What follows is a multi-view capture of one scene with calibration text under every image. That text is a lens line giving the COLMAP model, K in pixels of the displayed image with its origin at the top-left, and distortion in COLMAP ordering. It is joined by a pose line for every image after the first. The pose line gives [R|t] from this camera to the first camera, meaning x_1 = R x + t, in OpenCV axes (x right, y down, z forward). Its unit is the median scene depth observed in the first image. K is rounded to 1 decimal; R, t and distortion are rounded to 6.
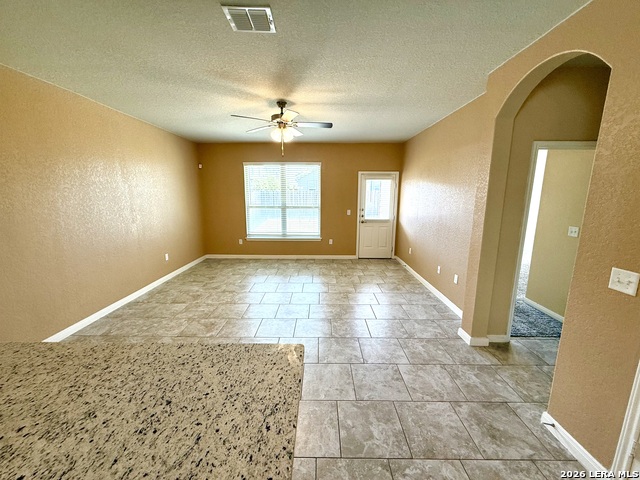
lens RADIAL K [[257.2, 0, 323.5], [0, 257.2, 240.0], [0, 0, 1]] dist [0.002035, -0.001127]
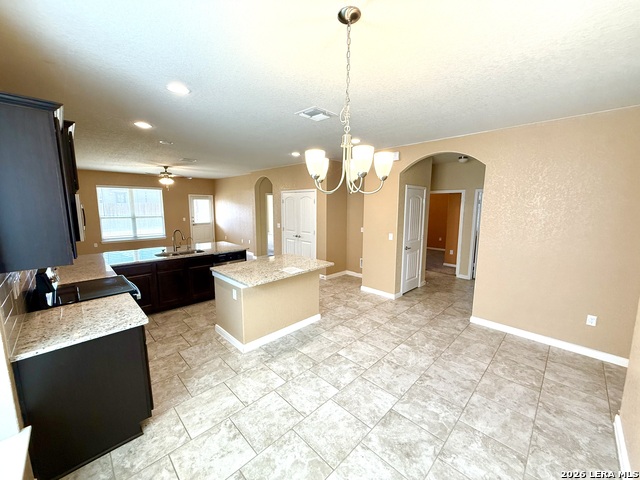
lens RADIAL K [[257.2, 0, 322.0], [0, 257.2, 241.1], [0, 0, 1]] dist [0.002035, -0.001127]
pose [[0.706828, -0.097536, 0.700629, -0.440735], [0.126339, 0.991930, 0.010632, 0.122813], [-0.696012, 0.081002, 0.713447, -0.759937]]
